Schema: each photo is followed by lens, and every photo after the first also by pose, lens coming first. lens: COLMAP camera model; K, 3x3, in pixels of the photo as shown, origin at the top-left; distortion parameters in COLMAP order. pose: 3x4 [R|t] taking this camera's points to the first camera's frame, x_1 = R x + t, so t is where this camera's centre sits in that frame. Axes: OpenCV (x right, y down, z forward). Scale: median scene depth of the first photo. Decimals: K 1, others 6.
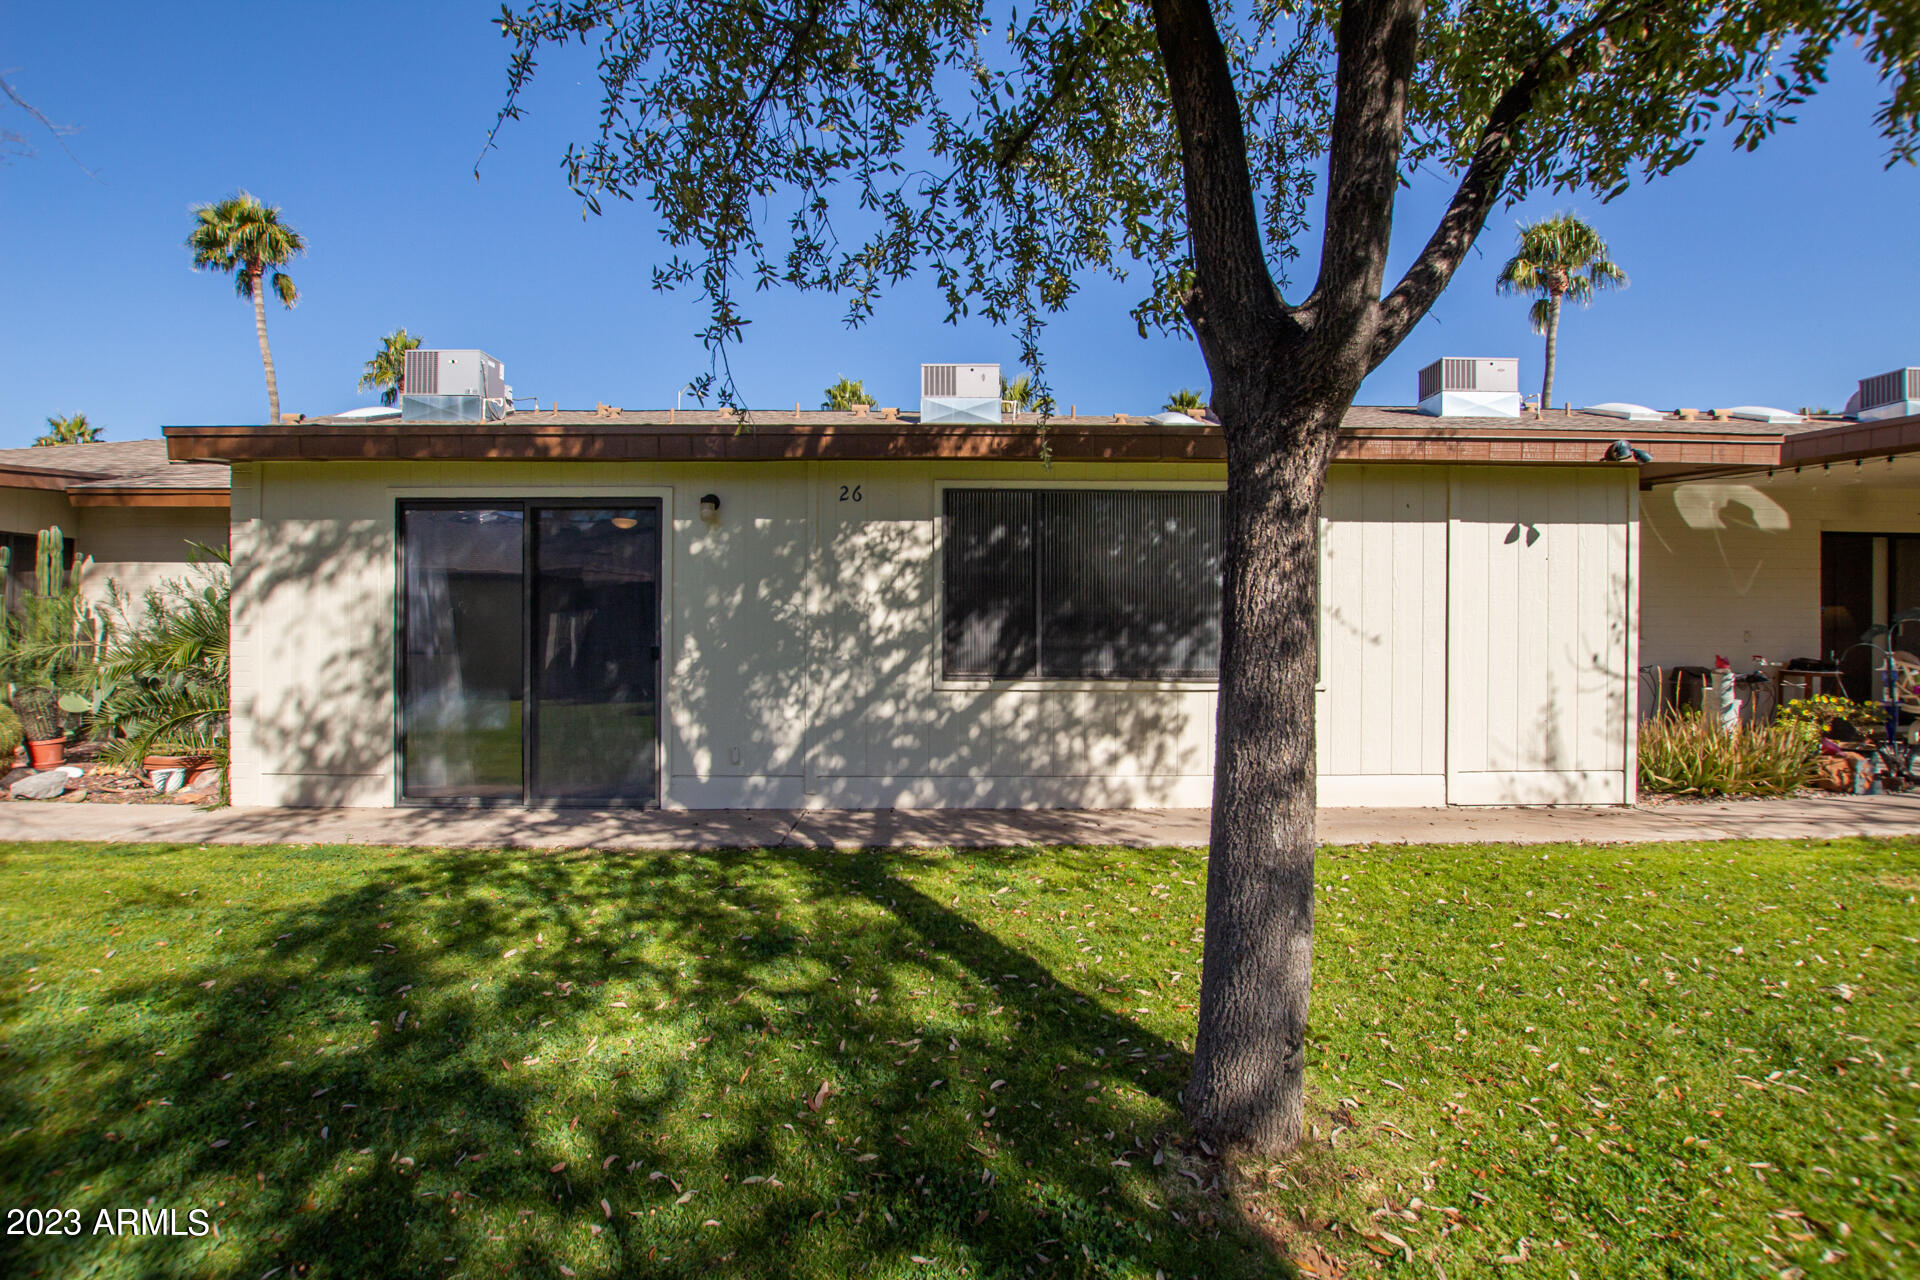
lens RADIAL K [[893.4, 0, 976.4], [0, 893.4, 642.7], [0, 0, 1]] dist [-0.030001, -0.000680]
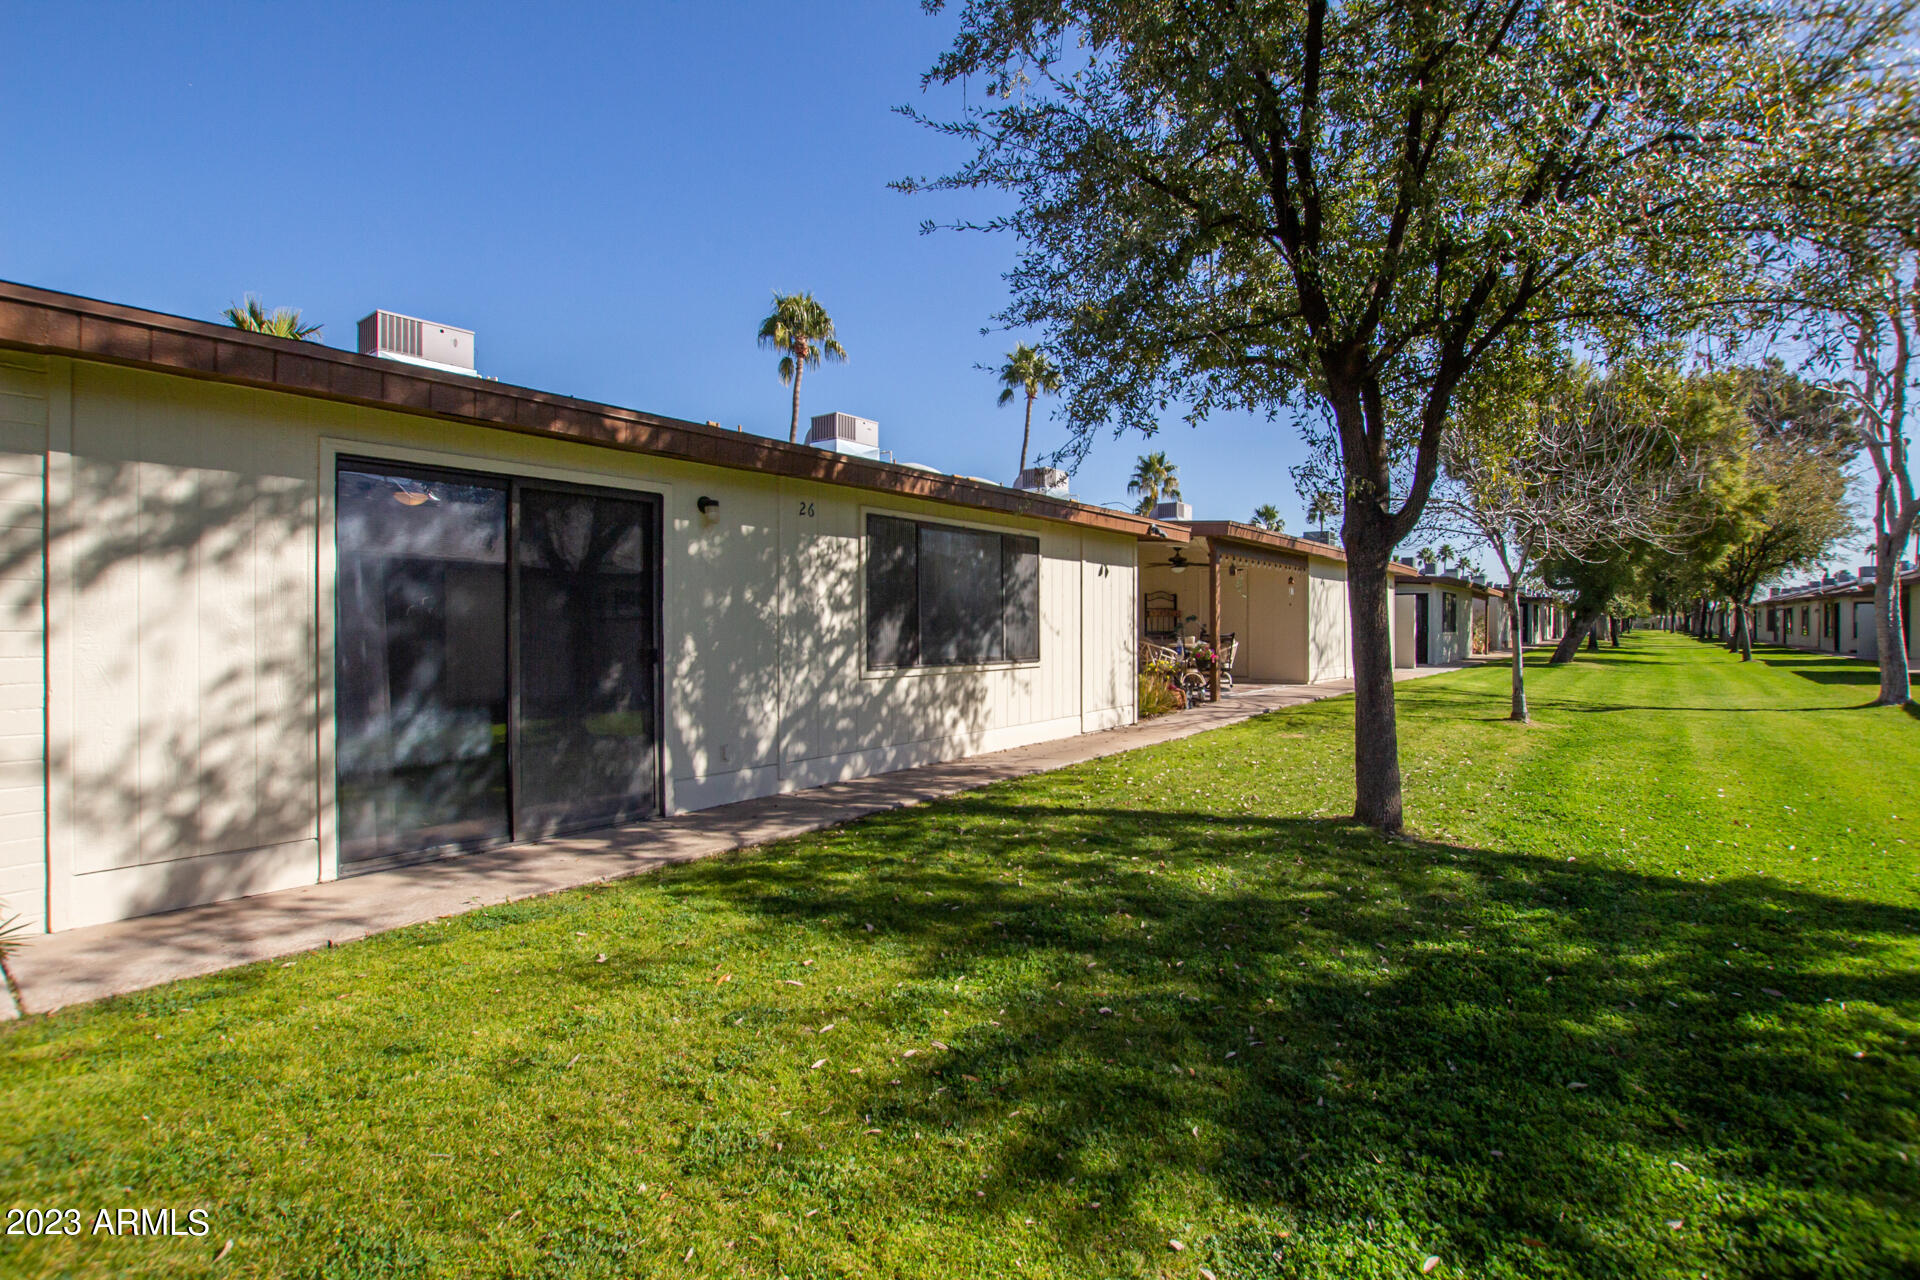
lens RADIAL K [[893.4, 0, 973.2], [0, 893.4, 631.3], [0, 0, 1]] dist [-0.030001, -0.000680]
pose [[0.615109, -0.007224, 0.788409, -0.906902], [0.012400, 0.999923, -0.000512, -0.008770], [-0.788344, 0.010091, 0.615152, 0.137712]]
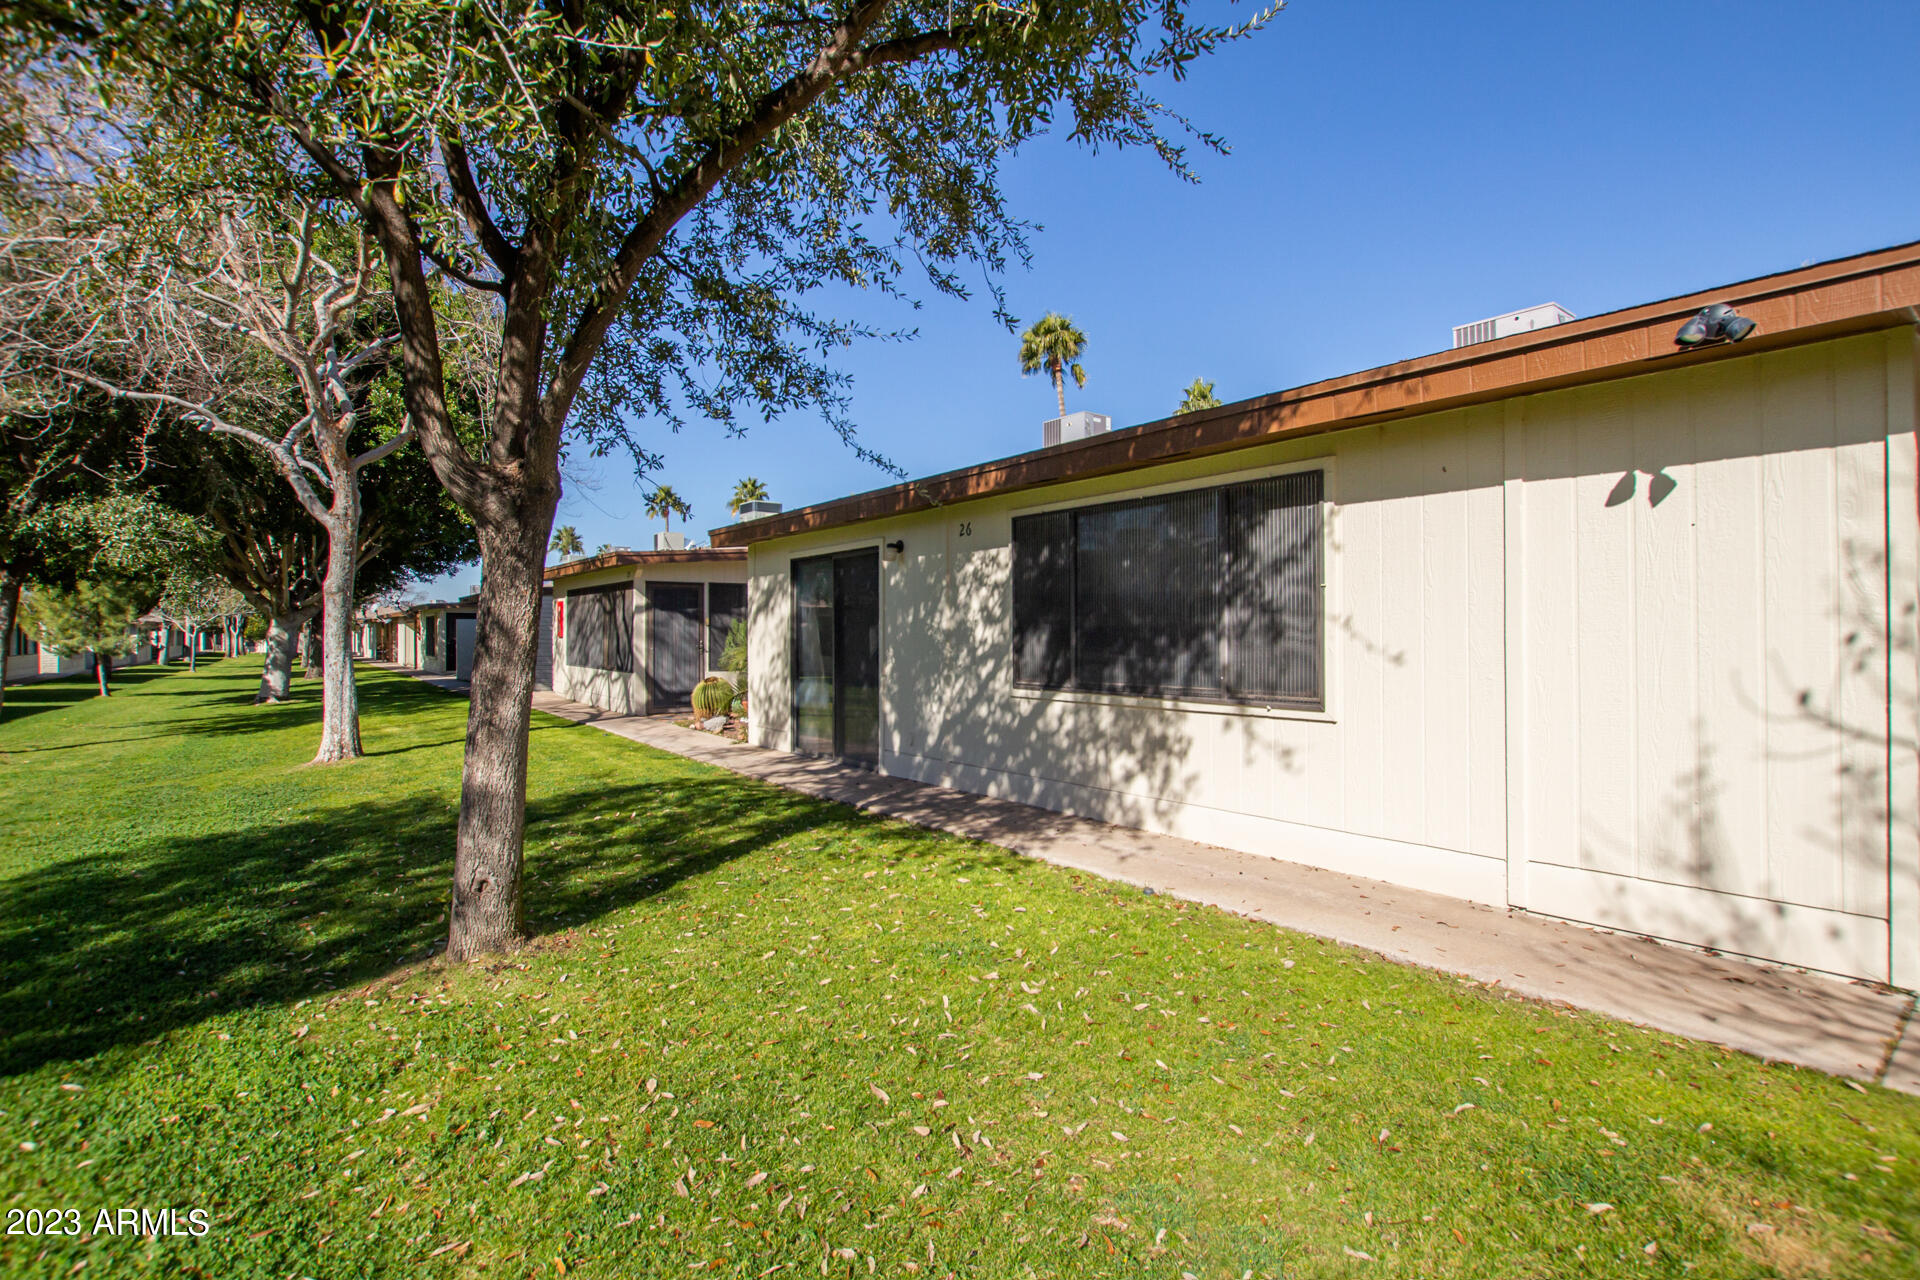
lens RADIAL K [[893.4, 0, 970.8], [0, 893.4, 637.4], [0, 0, 1]] dist [-0.030001, -0.000680]
pose [[0.609288, -0.001537, -0.792948, 0.822641], [-0.003777, 0.999981, -0.004841, -0.015487], [0.792940, 0.005944, 0.609271, 0.270446]]
